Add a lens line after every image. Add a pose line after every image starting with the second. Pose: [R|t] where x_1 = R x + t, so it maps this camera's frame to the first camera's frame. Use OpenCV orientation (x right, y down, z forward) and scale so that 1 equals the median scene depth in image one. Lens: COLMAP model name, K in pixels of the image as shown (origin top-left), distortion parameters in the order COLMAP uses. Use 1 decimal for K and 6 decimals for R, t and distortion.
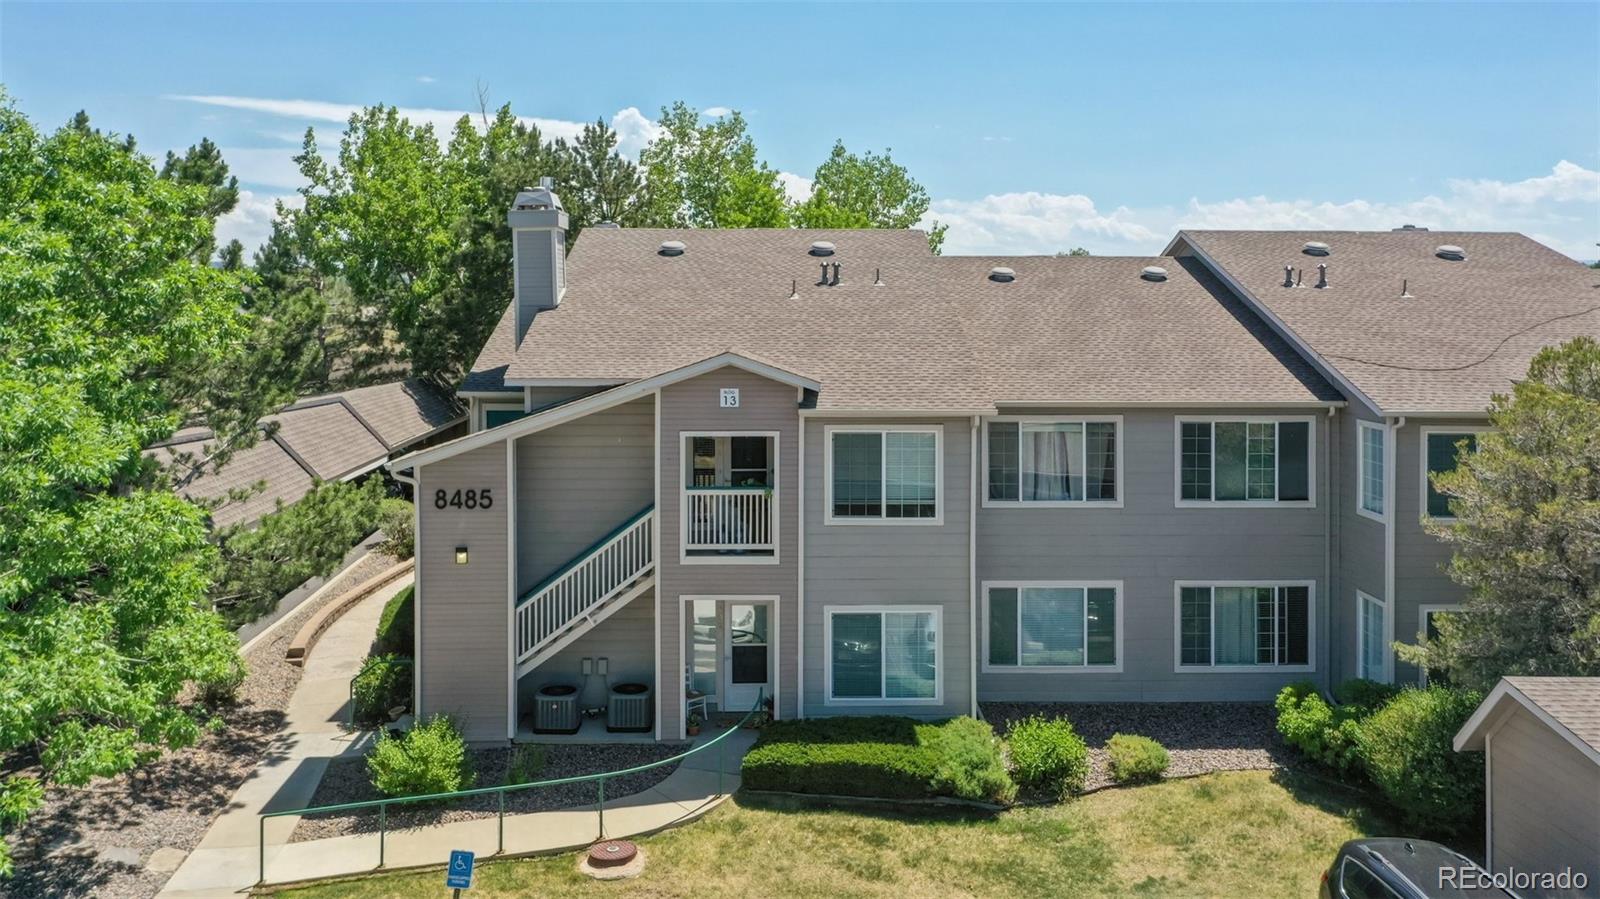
lens RADIAL K [[1193.1, 0, 789.4], [0, 1193.1, 447.9], [0, 0, 1]] dist [0.003295, 0.005155]
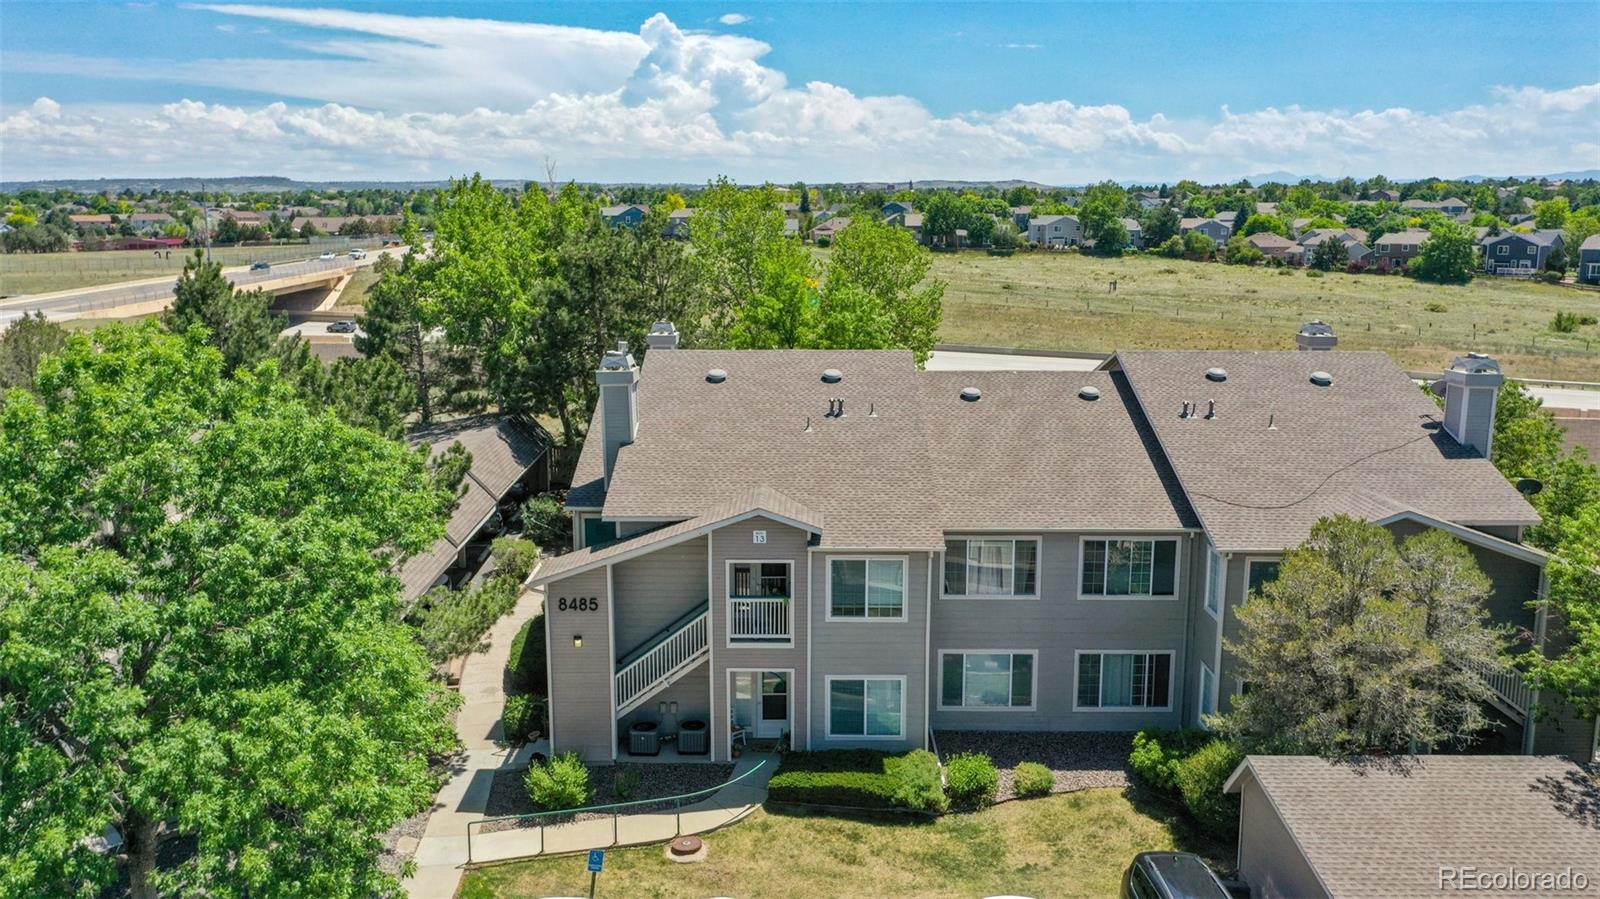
lens RADIAL K [[1396.8, 0, 800.0], [0, 1396.8, 449.5], [0, 0, 1]] dist [0.004289, 0.000019]
pose [[0.999576, 0.005900, -0.028524, 0.045912], [-0.000760, 0.984223, 0.176928, -0.444695], [0.029118, -0.176831, 0.983810, -0.638962]]
